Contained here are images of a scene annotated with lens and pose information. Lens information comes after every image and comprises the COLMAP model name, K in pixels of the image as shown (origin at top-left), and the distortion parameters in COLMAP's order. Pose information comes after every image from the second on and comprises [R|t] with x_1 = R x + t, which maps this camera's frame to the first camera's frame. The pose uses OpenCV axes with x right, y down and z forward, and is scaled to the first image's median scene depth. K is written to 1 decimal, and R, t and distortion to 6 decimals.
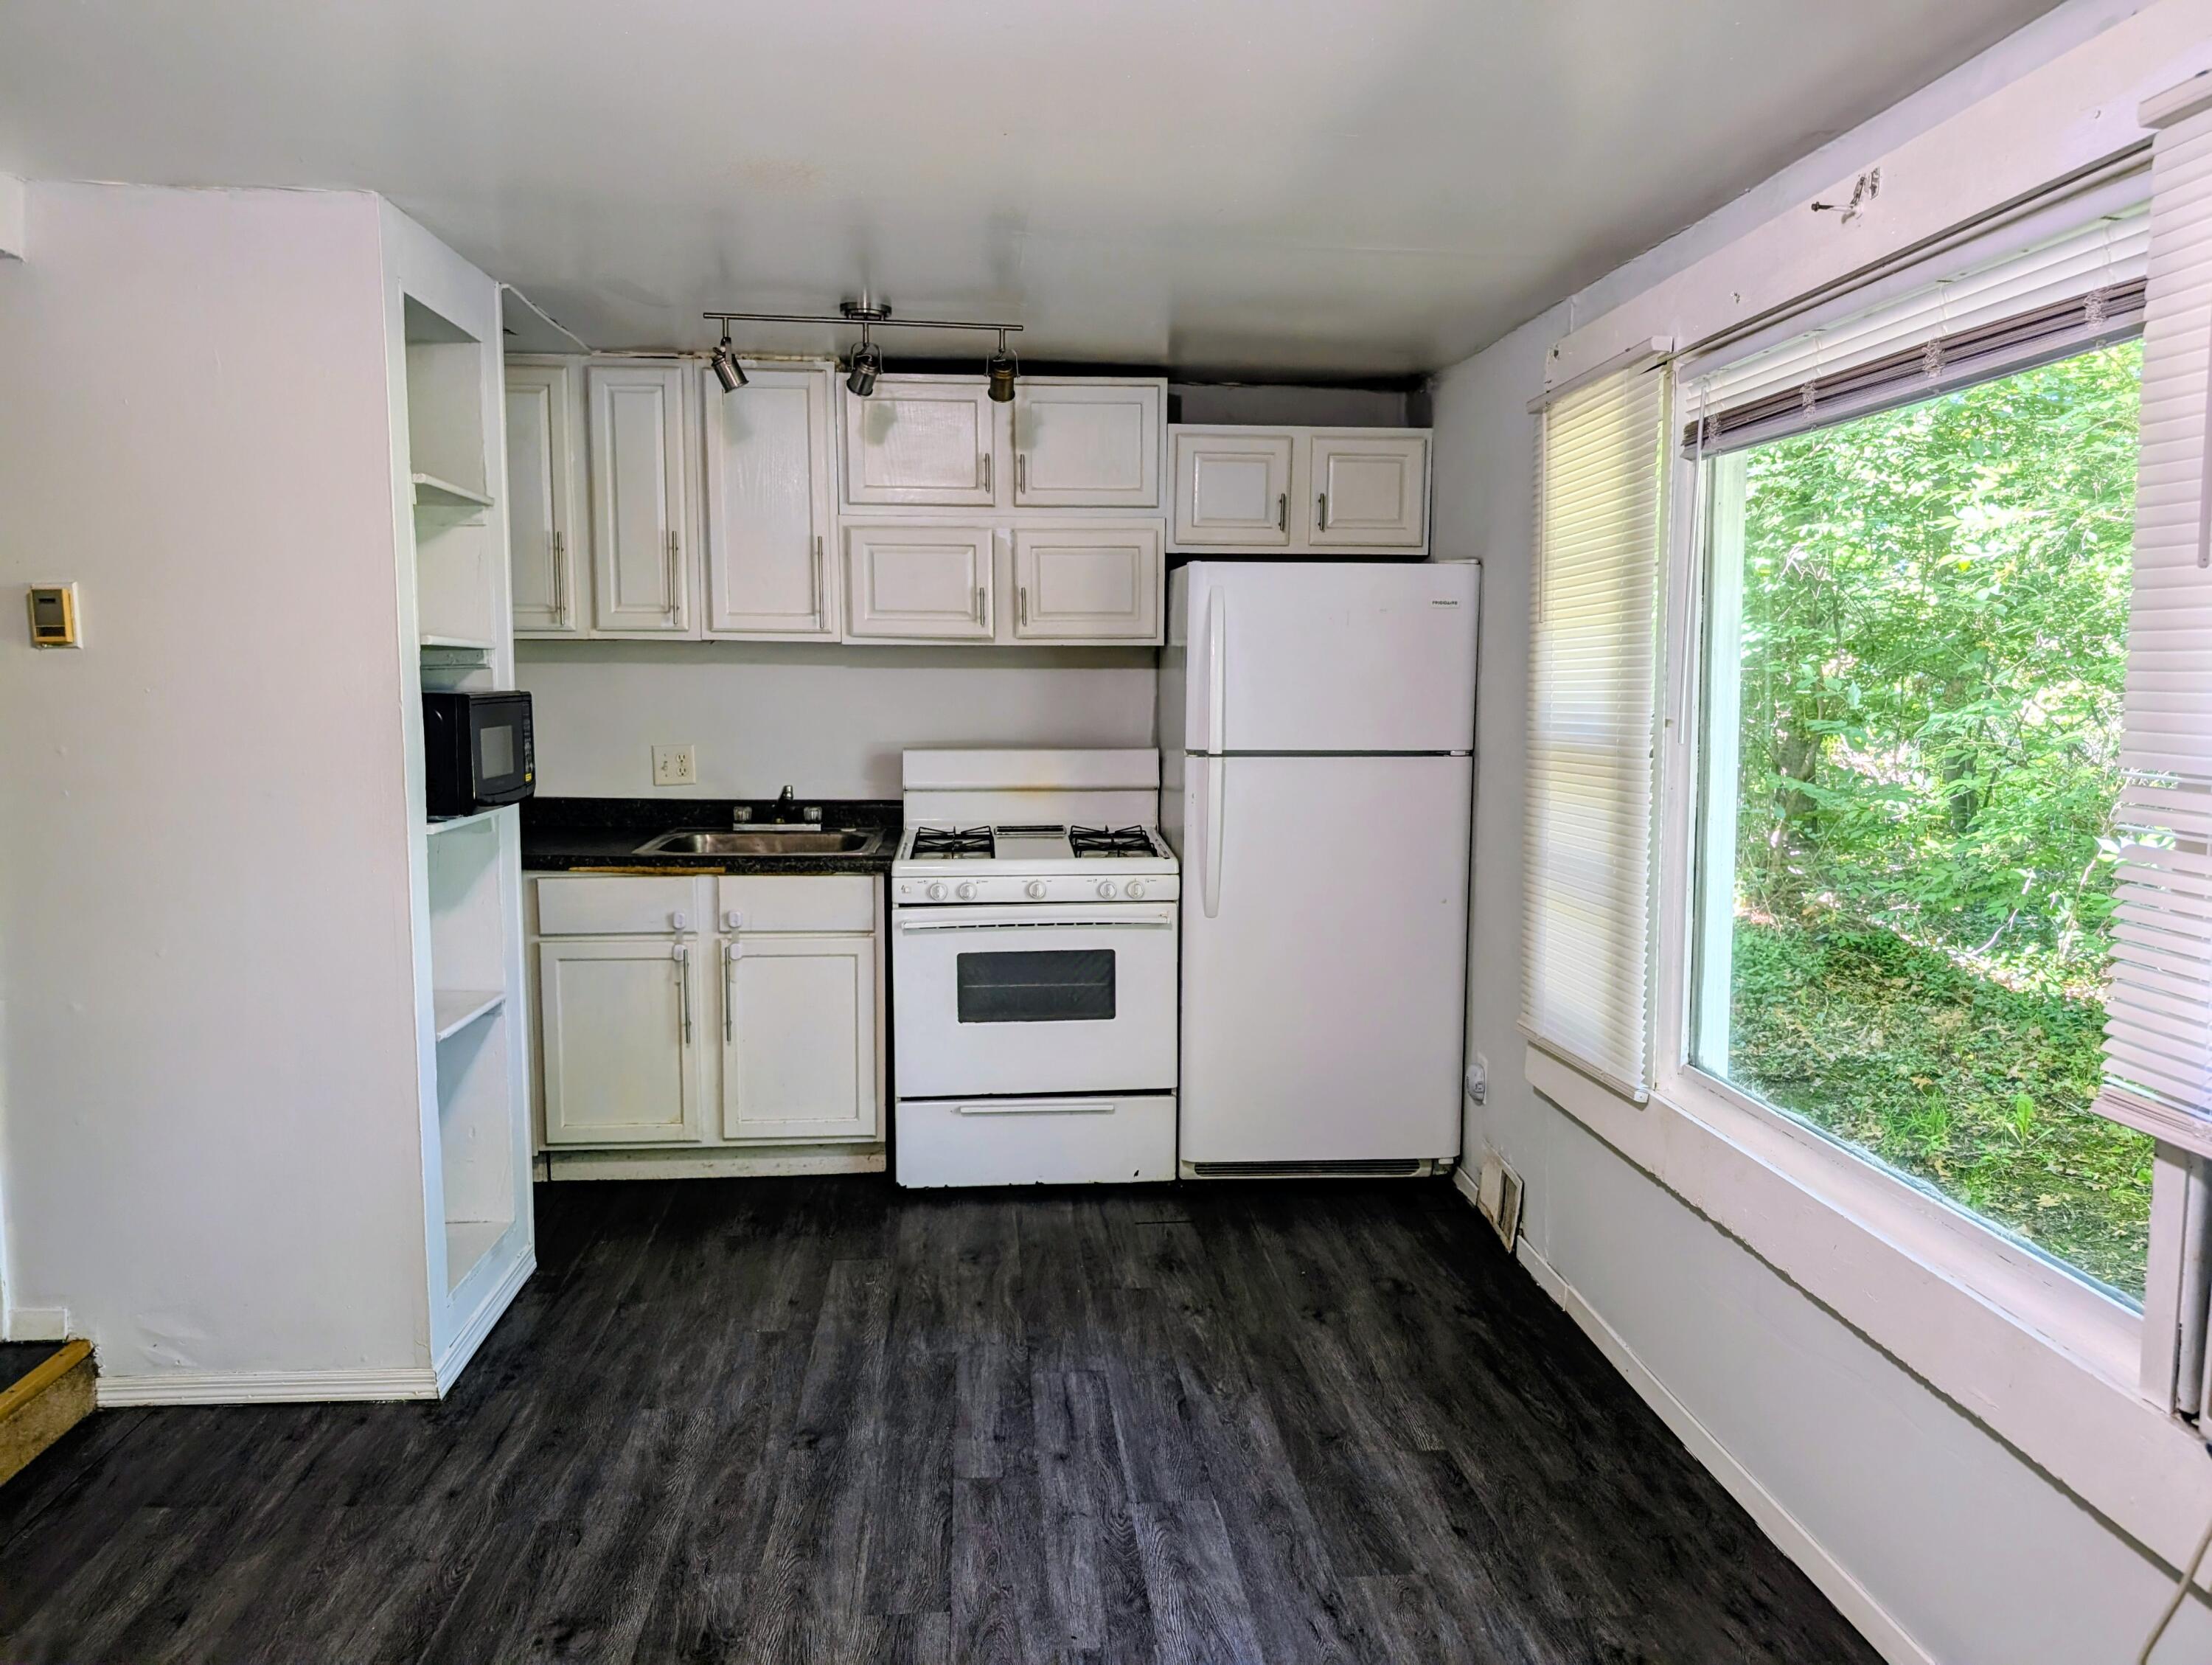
lens RADIAL K [[1588.0, 0, 1114.1], [0, 1588.0, 829.4], [0, 0, 1]] dist [0.020925, -0.018790]
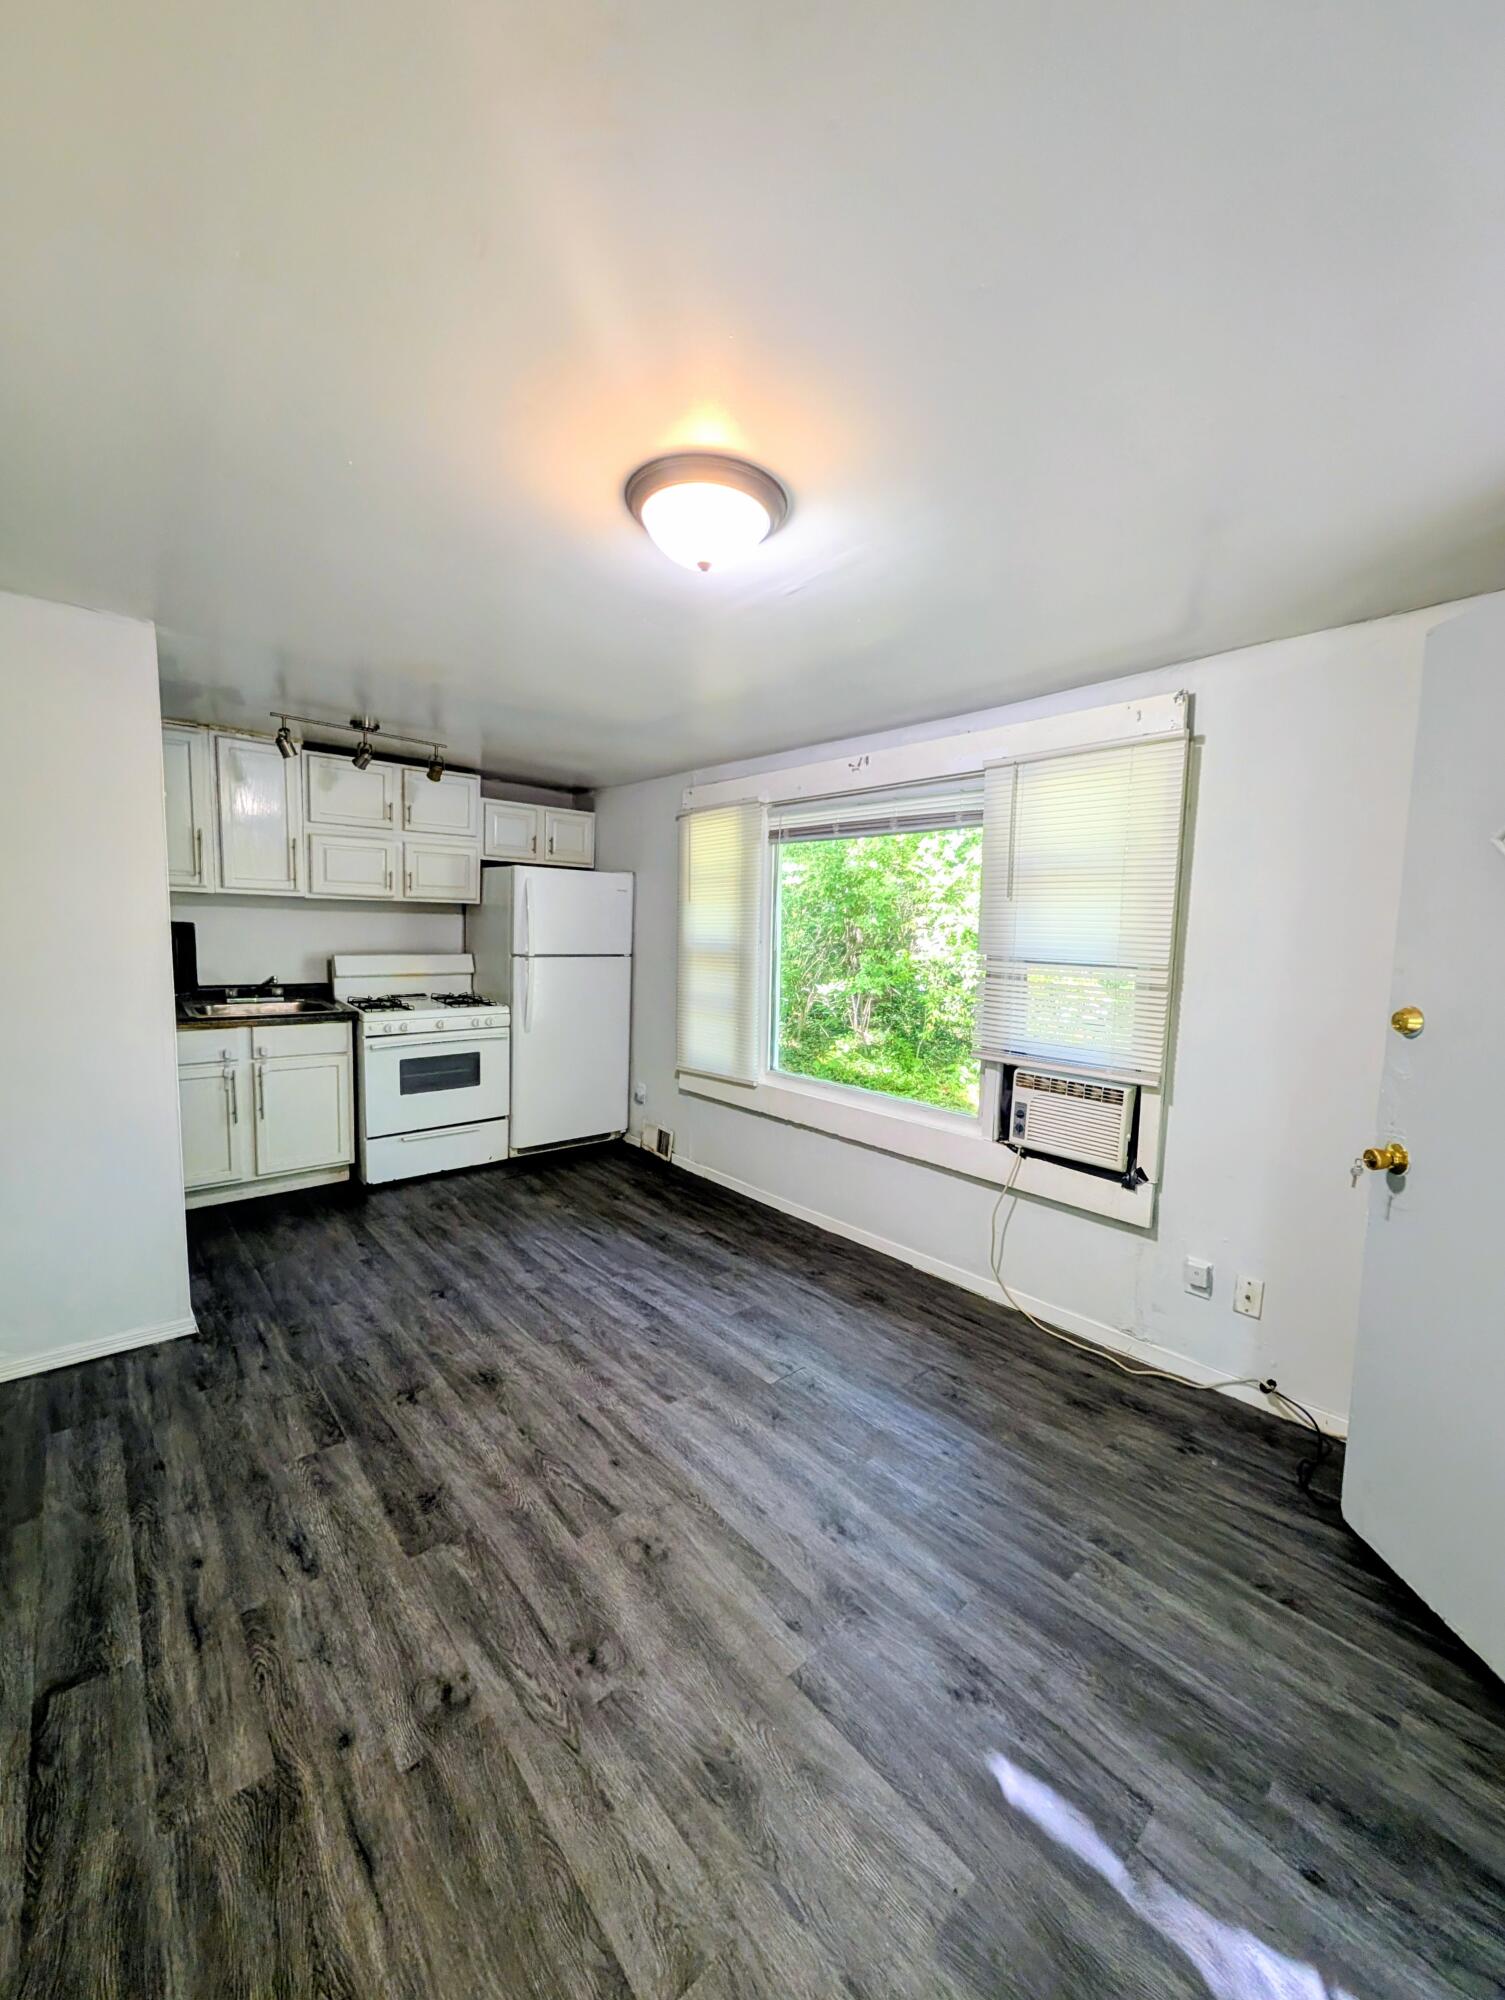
lens RADIAL K [[769.6, 0, 749.7], [0, 769.6, 998.8], [0, 0, 1]] dist [-0.006201, 0.000168]
pose [[0.805985, -0.038842, 0.590661, -0.325046], [0.037012, 0.999199, 0.015203, 0.005887], [-0.590778, 0.009608, 0.806777, -0.016702]]
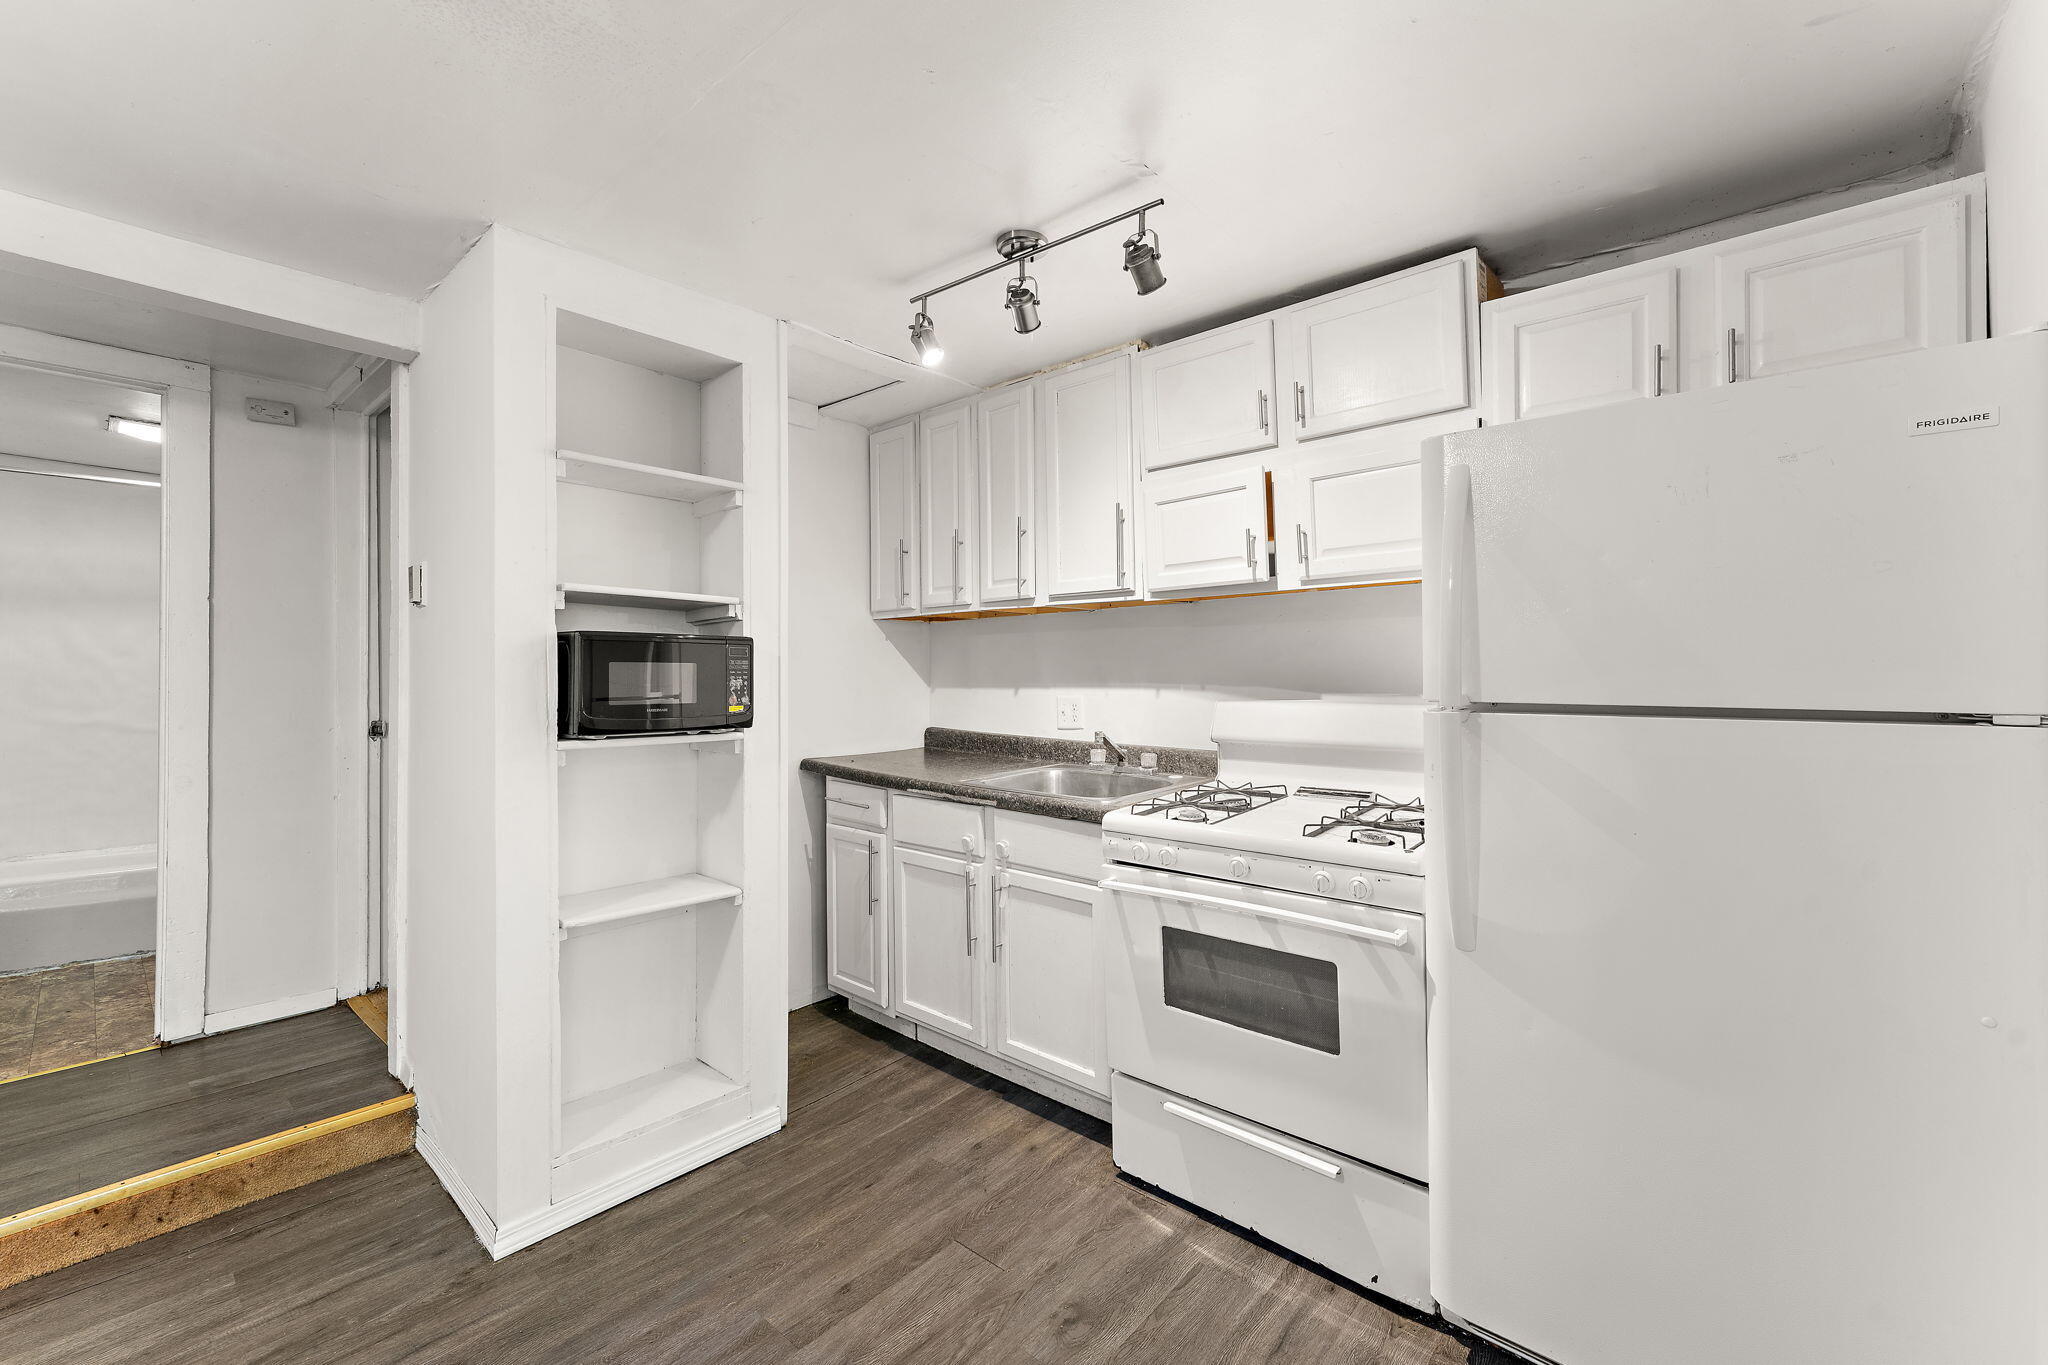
lens RADIAL K [[837.9, 0, 1017.1], [0, 837.9, 678.7], [0, 0, 1]] dist [0.002912, -0.000174]
pose [[0.692732, -0.007353, -0.721157, 0.197793], [-0.073081, 0.994085, -0.080337, -0.018853], [0.717482, 0.108355, 0.688098, 0.634023]]
